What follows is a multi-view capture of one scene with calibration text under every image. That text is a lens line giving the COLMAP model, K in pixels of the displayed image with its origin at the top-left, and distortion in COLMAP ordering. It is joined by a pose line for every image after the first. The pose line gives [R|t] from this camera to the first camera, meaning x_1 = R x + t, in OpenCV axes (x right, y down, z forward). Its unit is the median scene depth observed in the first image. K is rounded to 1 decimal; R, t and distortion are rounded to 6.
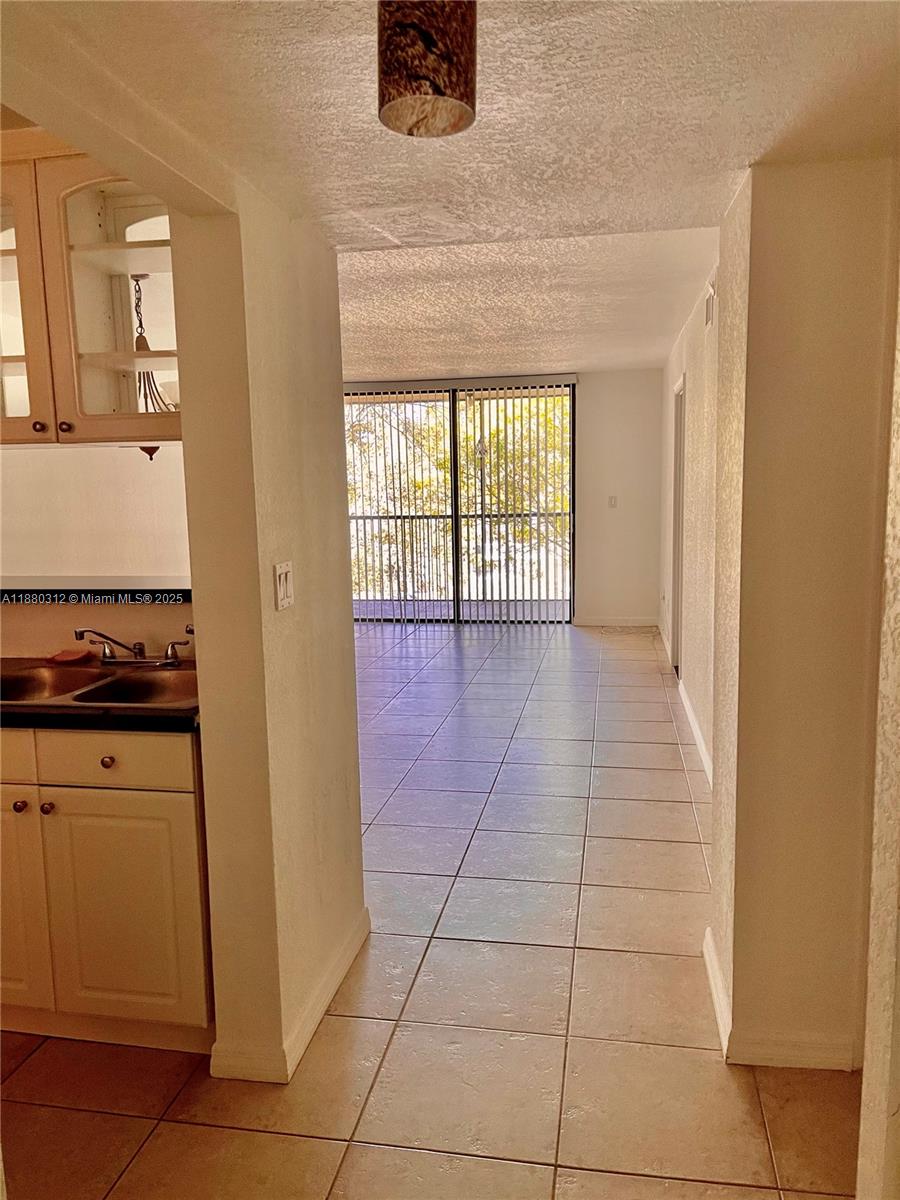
lens RADIAL K [[911.4, 0, 450.0], [0, 911.4, 600.0], [0, 0, 1]] dist [0.037152, 0.000900]
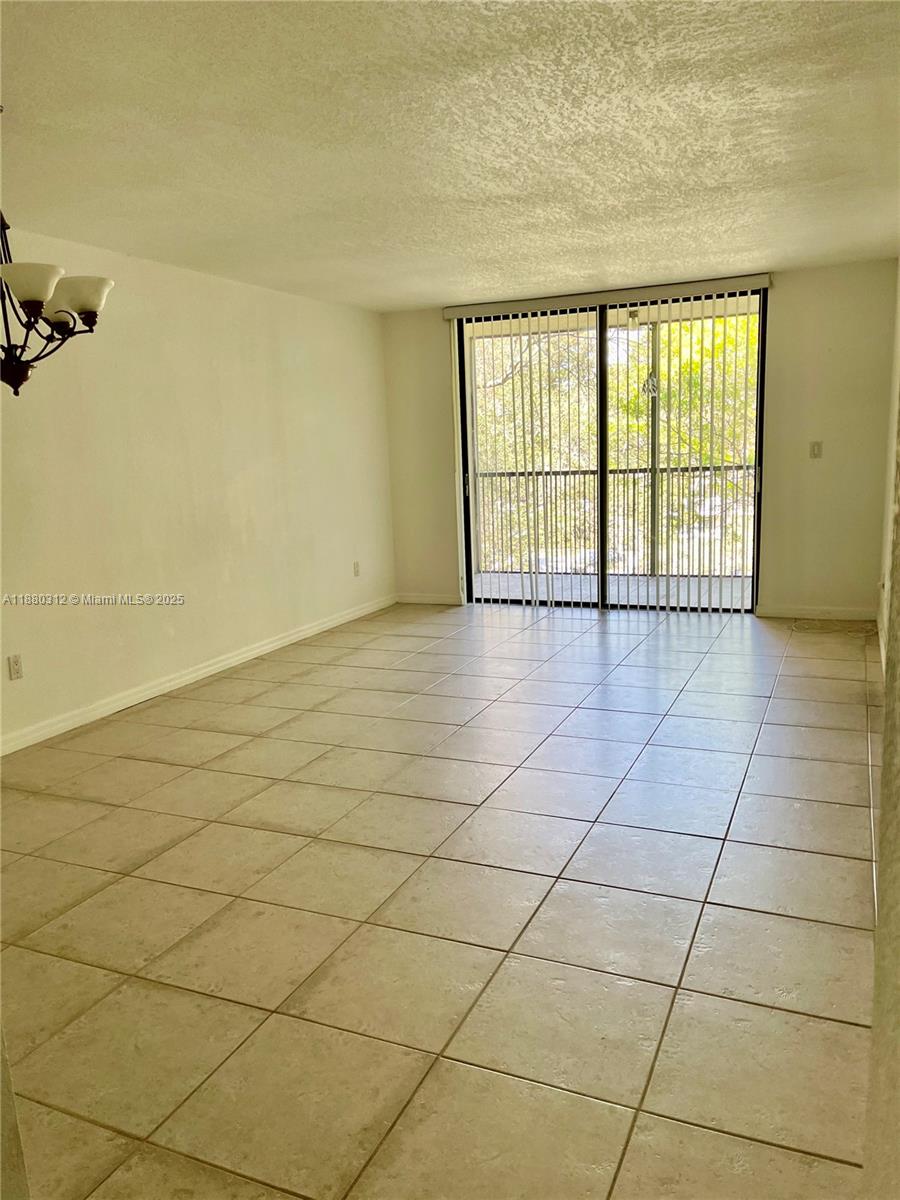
lens RADIAL K [[911.4, 0, 450.0], [0, 911.4, 600.0], [0, 0, 1]] dist [0.037152, 0.000900]
pose [[0.971848, 0.025985, -0.234171, 0.065980], [-0.013966, 0.998505, 0.052839, -0.021651], [0.235194, -0.048081, 0.970758, 0.204665]]
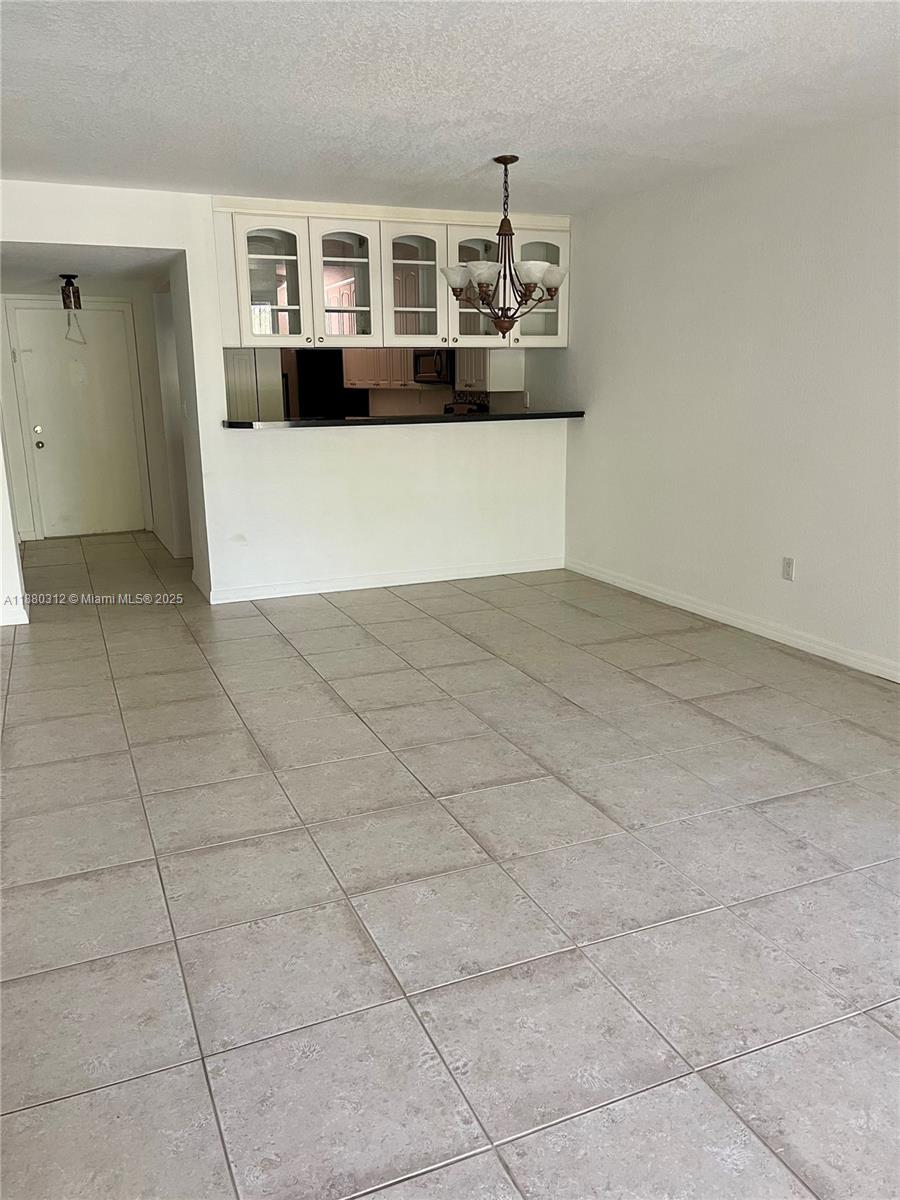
lens RADIAL K [[911.4, 0, 450.0], [0, 911.4, 600.0], [0, 0, 1]] dist [0.037152, 0.000900]
pose [[-0.834731, 0.161471, -0.526451, 0.170072], [-0.038694, 0.936478, 0.348586, -0.115549], [0.549296, 0.311346, -0.775460, 0.923067]]
